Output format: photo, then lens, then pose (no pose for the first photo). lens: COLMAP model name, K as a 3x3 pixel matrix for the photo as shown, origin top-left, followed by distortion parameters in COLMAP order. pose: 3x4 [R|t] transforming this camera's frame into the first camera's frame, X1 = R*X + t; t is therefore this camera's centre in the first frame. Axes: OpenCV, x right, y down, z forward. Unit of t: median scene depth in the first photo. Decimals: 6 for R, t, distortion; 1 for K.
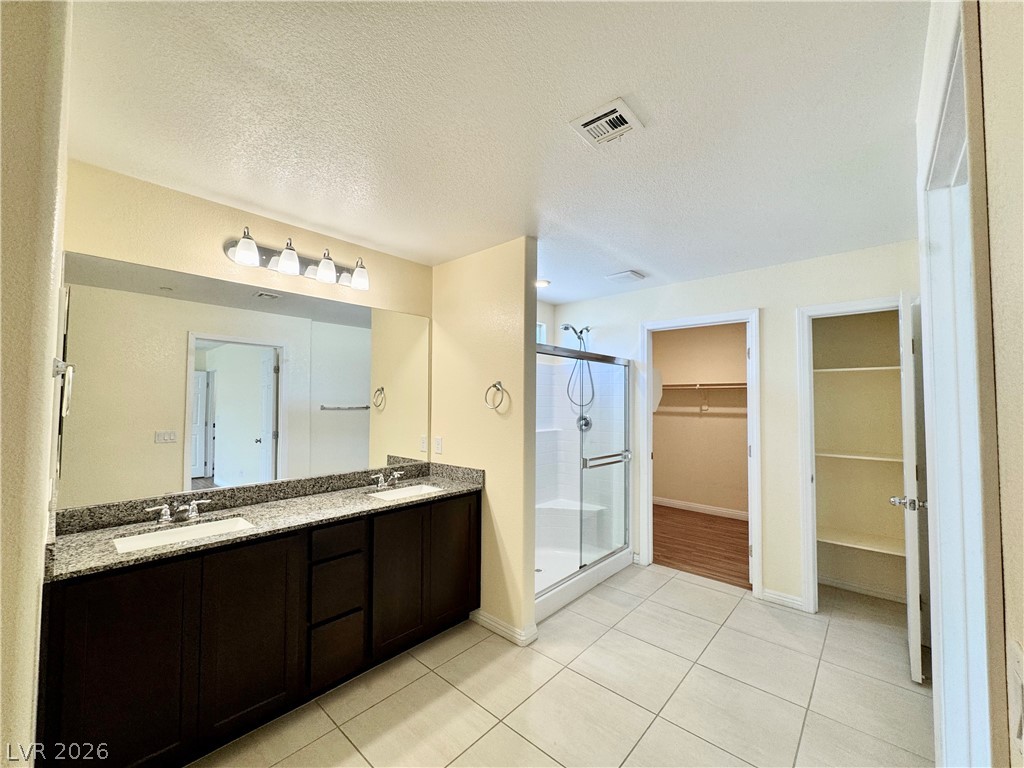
lens RADIAL K [[408.7, 0, 508.0], [0, 408.7, 401.0], [0, 0, 1]] dist [-0.000840, -0.000076]
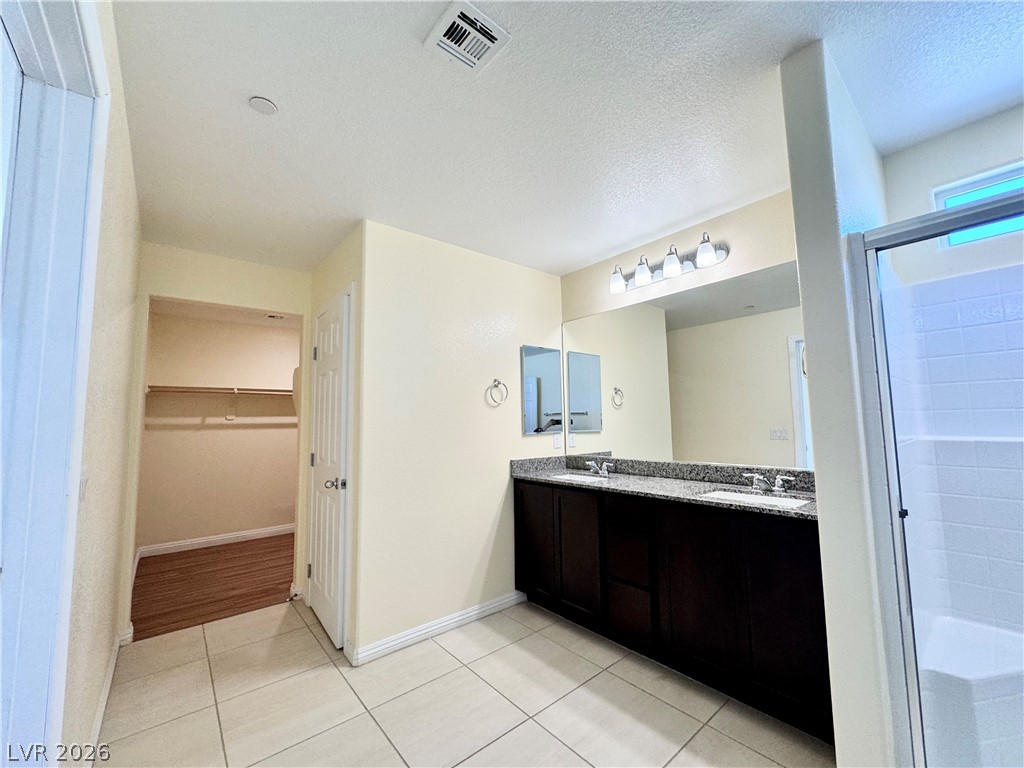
lens RADIAL K [[409.9, 0, 509.9], [0, 409.9, 383.4], [0, 0, 1]] dist [0.000681, 0.000131]
pose [[-0.134124, -0.049639, -0.989721, 0.723227], [0.068535, 0.995889, -0.059236, 0.016018], [0.988592, -0.075775, -0.130170, 0.805470]]
